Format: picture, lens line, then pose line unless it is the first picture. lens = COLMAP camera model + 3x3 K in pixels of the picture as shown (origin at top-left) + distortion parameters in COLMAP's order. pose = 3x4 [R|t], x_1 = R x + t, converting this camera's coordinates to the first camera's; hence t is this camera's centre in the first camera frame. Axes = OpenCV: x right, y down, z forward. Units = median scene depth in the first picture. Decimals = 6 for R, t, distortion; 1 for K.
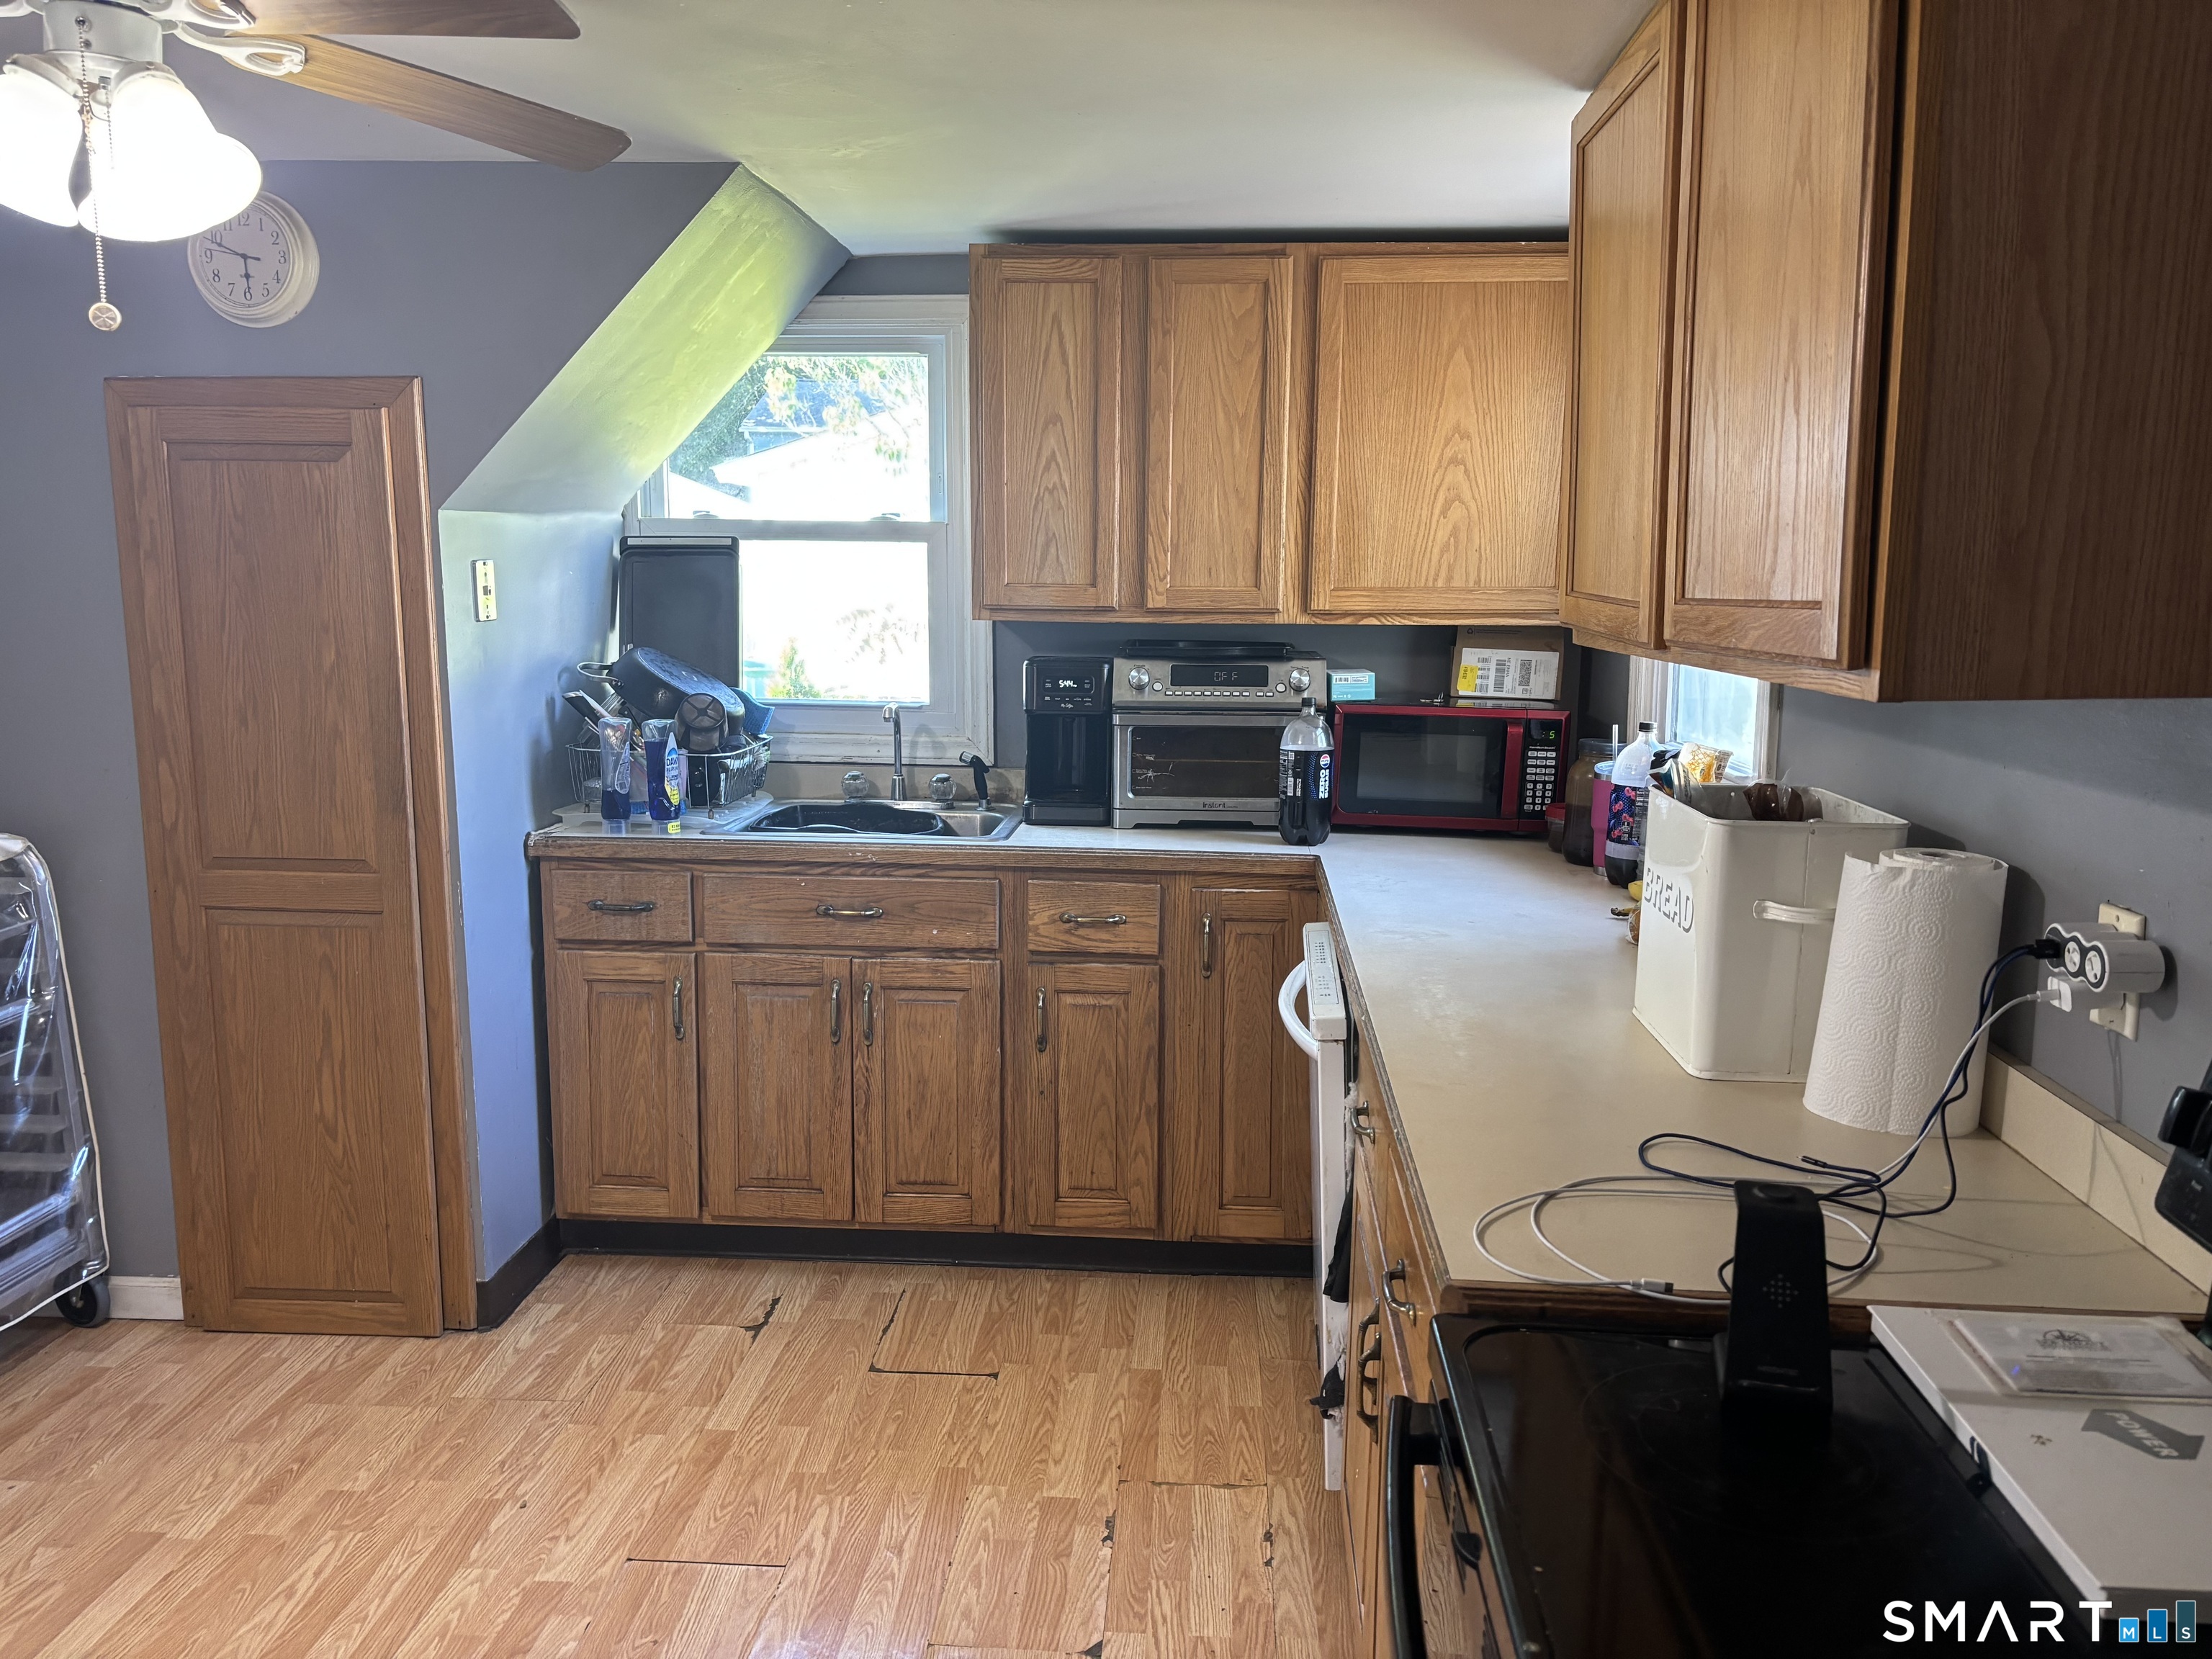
lens RADIAL K [[1664.9, 0, 1103.3], [0, 1664.9, 869.4], [0, 0, 1]] dist [0.093887, -0.128738]
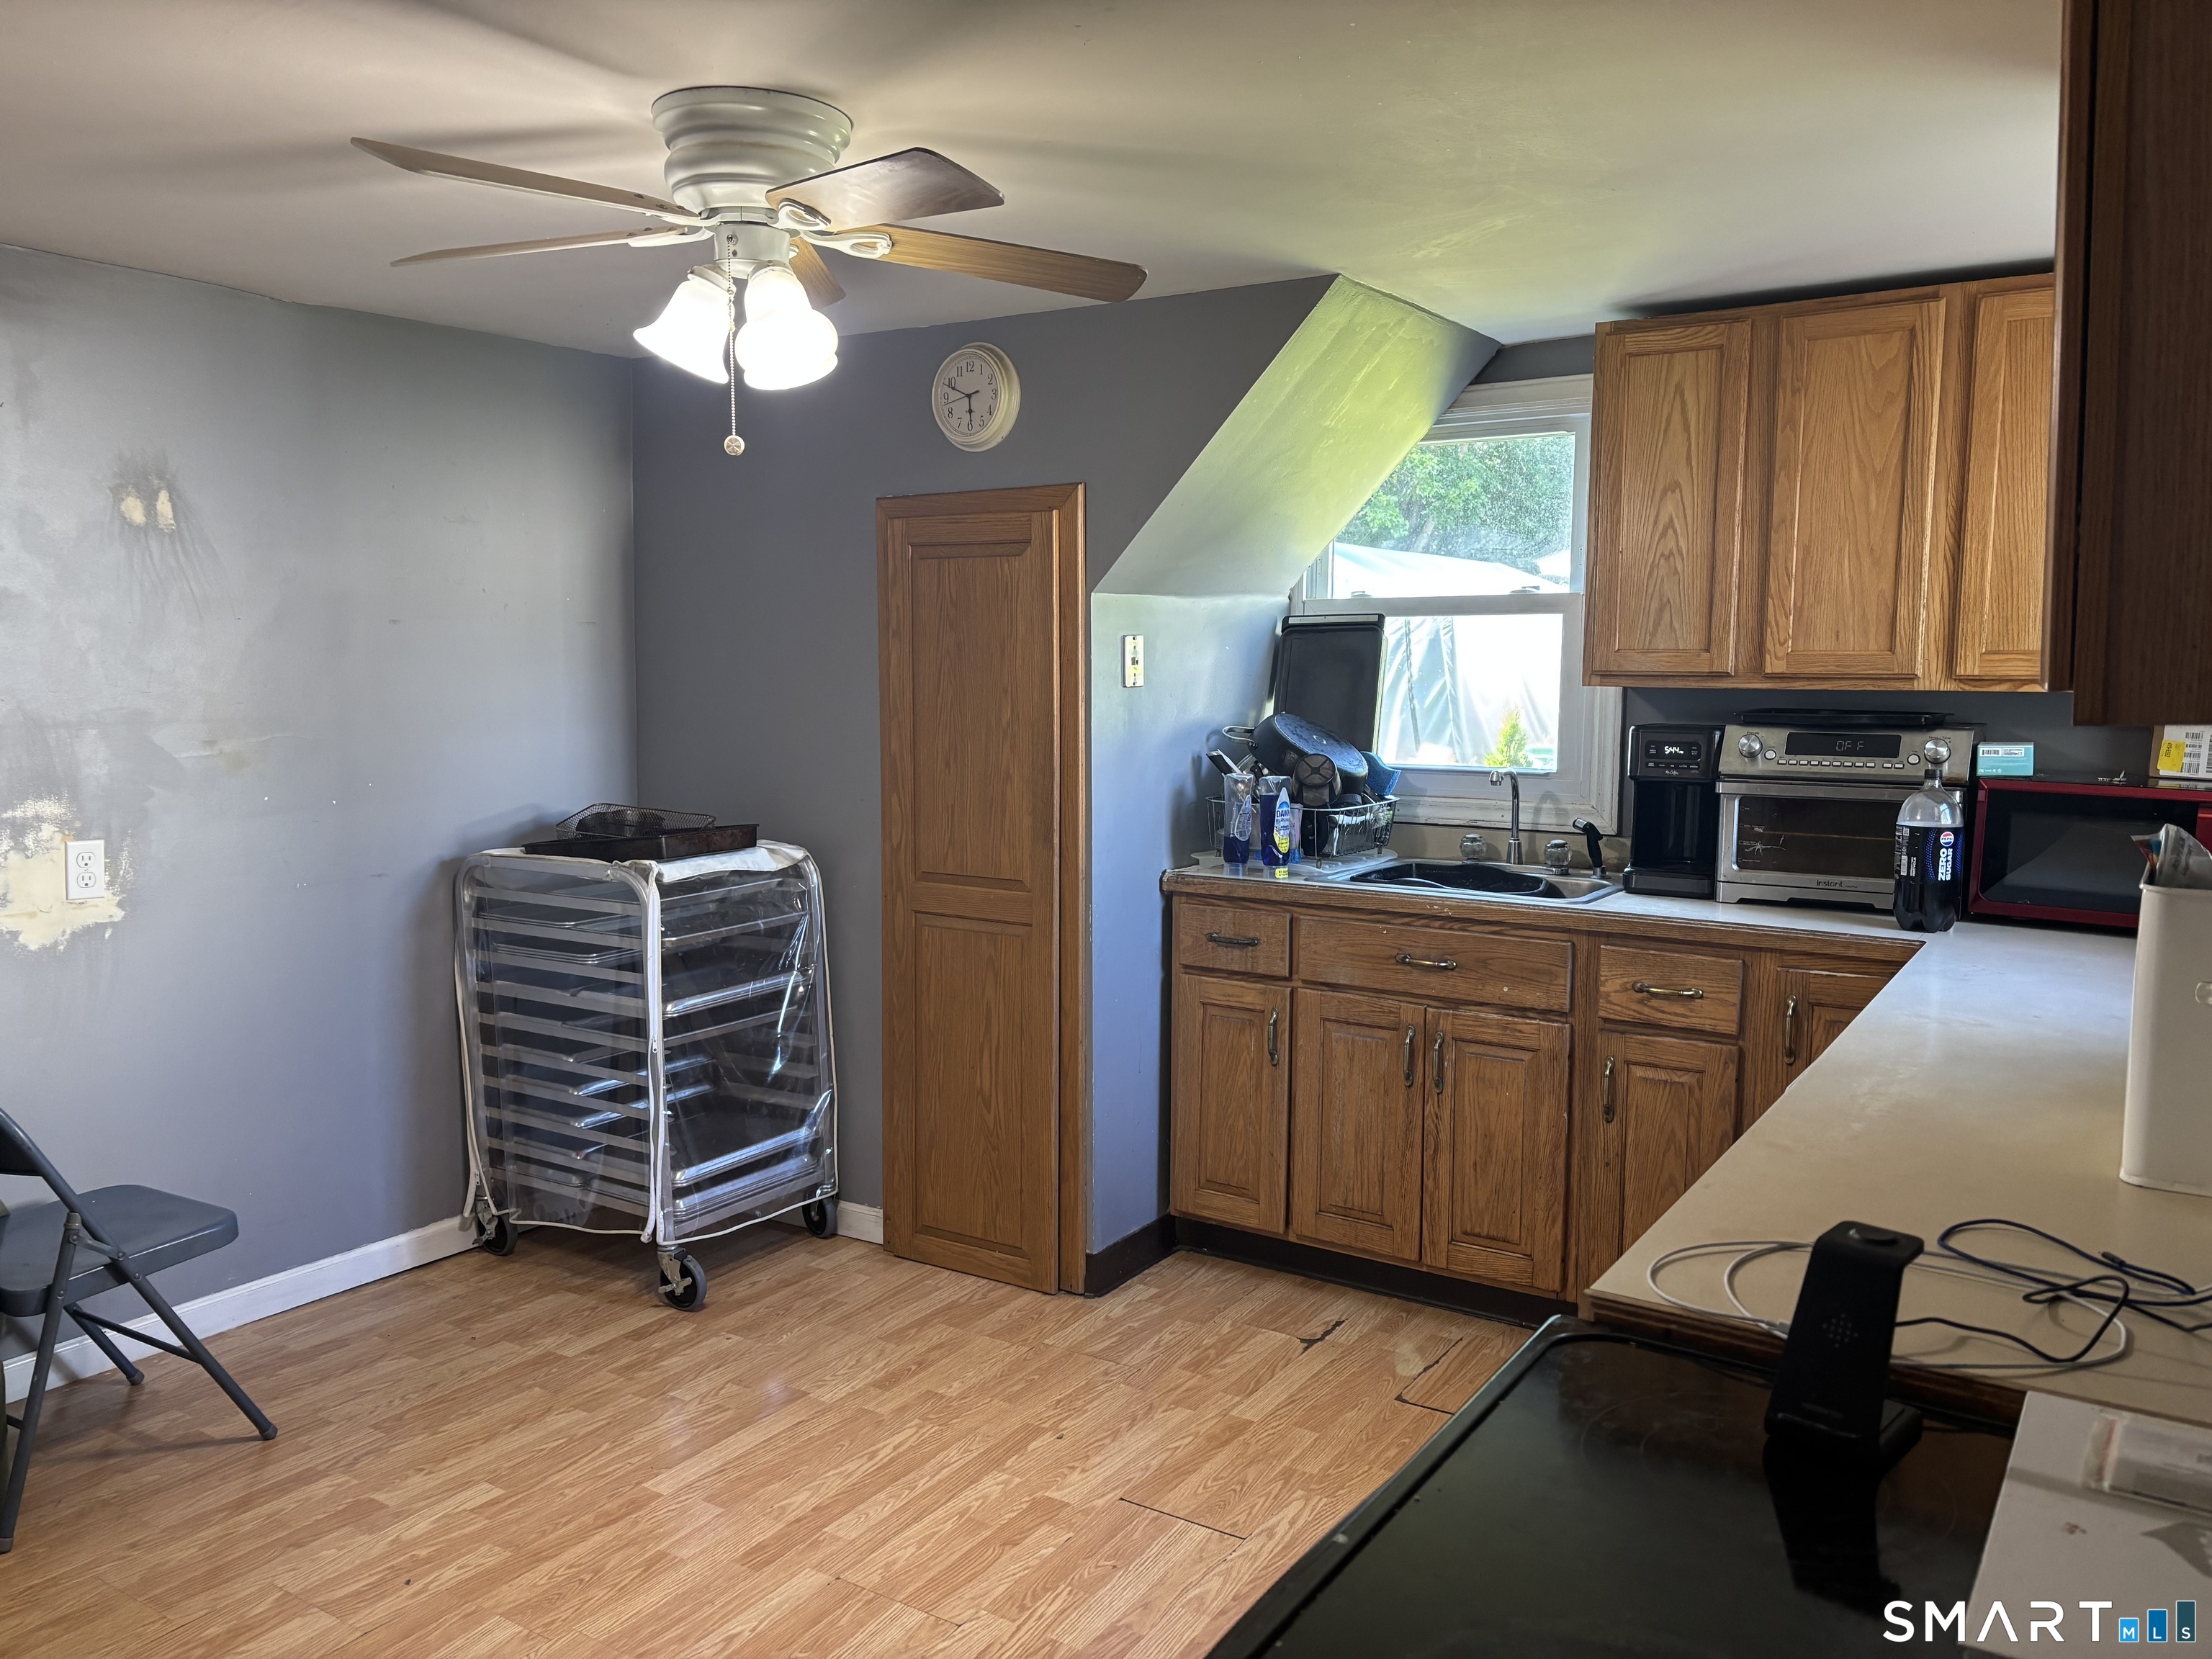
lens RADIAL K [[1664.9, 0, 1103.3], [0, 1664.9, 869.4], [0, 0, 1]] dist [0.093887, -0.128738]
pose [[0.875473, 0.056380, -0.479968, 0.169369], [-0.082867, 0.995975, -0.034158, 0.020024], [0.476110, 0.069678, 0.876621, -0.019863]]
